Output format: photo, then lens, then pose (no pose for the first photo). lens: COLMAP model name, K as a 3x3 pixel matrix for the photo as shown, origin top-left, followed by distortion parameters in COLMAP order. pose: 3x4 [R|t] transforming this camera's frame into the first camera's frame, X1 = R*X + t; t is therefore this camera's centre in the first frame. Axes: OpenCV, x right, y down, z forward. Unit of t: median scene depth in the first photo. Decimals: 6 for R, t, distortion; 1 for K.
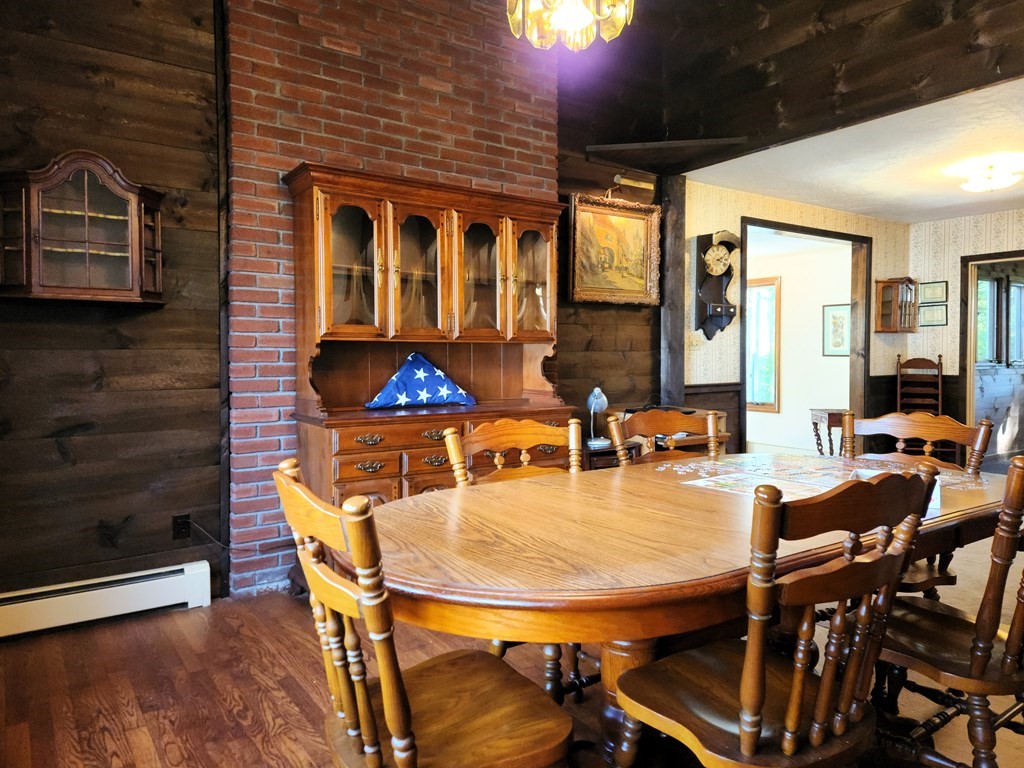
lens RADIAL K [[696.5, 0, 503.5], [0, 696.5, 373.3], [0, 0, 1]] dist [0.085718, -0.074022]
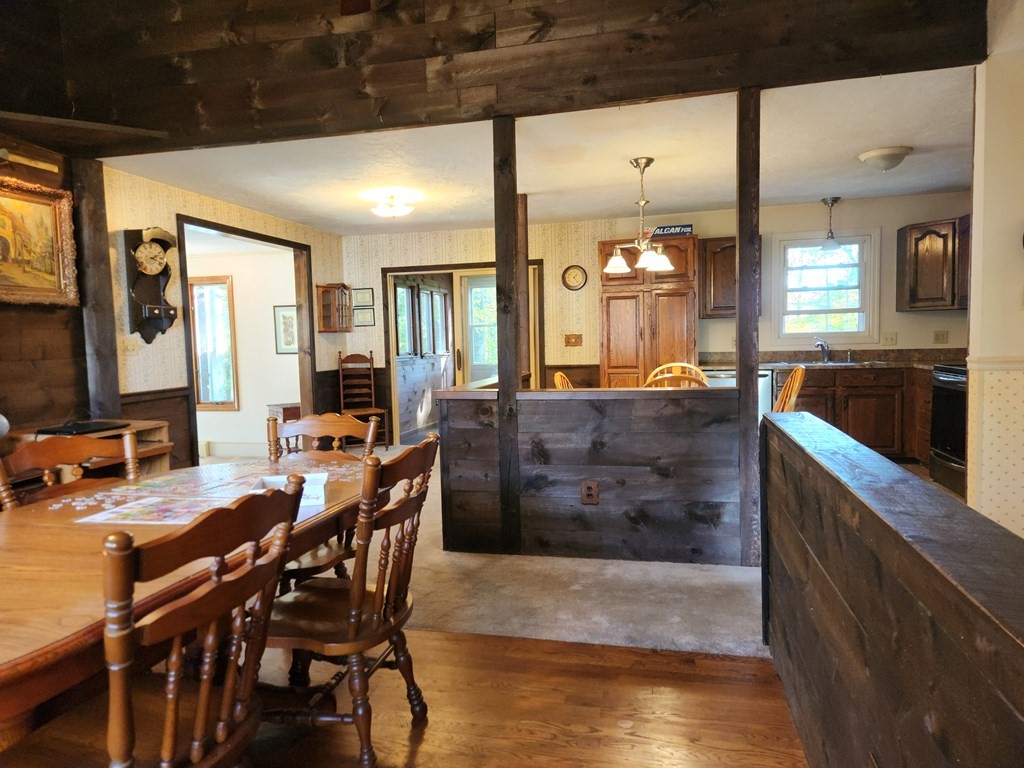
lens RADIAL K [[689.9, 0, 508.4], [0, 689.9, 390.3], [0, 0, 1]] dist [0.084692, -0.060769]
pose [[0.753871, -0.064475, 0.653851, 0.041445], [0.038837, 0.997806, 0.053613, -0.018221], [-0.655874, -0.015024, 0.754721, -0.023159]]
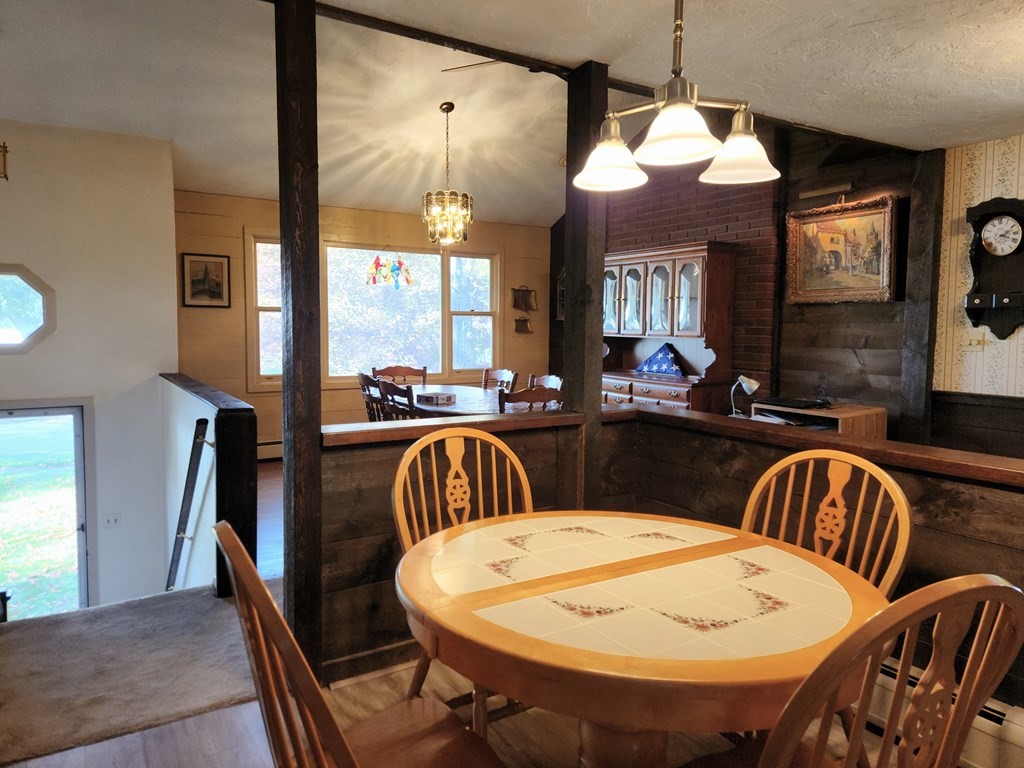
lens RADIAL K [[696.5, 0, 503.5], [0, 696.5, 373.3], [0, 0, 1]] dist [0.085718, -0.074022]
pose [[-0.060797, 0.074787, -0.995345, 1.191578], [-0.030757, 0.996575, 0.076758, -0.056948], [0.997676, 0.035280, -0.058289, 0.533899]]
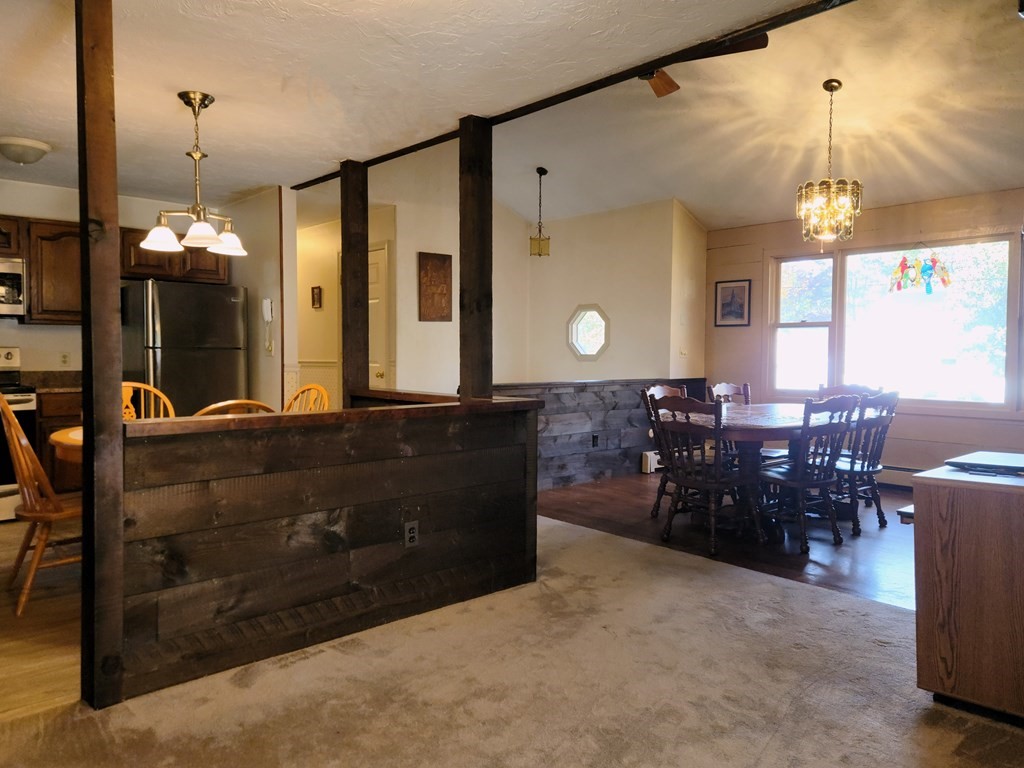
lens RADIAL K [[737.7, 0, 499.8], [0, 737.7, 369.4], [0, 0, 1]] dist [0.099305, -0.079810]
pose [[-0.993124, 0.003010, -0.117025, 0.625135], [-0.002781, 0.998781, 0.049288, -0.046989], [0.117031, 0.049275, -0.991905, 1.376459]]
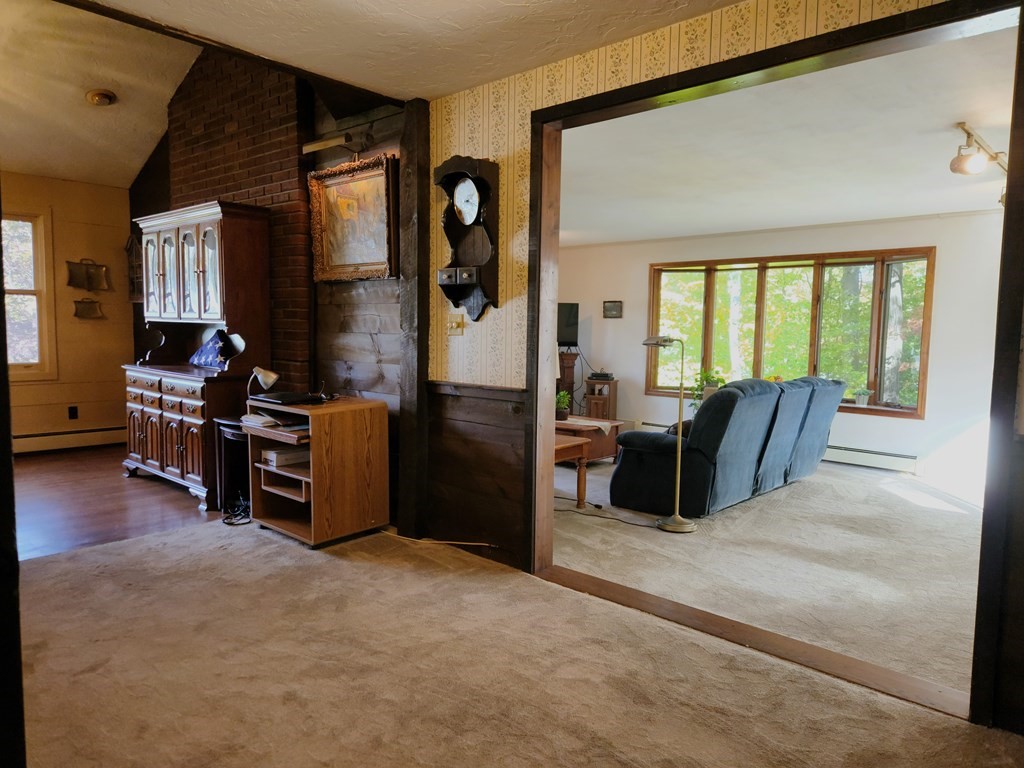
lens RADIAL K [[705.0, 0, 512.0], [0, 705.0, 384.0], [0, 0, 1]] dist [0.080776, -0.064971]
pose [[0.211854, 0.088054, -0.973327, 1.045081], [-0.040284, 0.995873, 0.081325, -0.046483], [0.976471, 0.021981, 0.214526, 0.951386]]
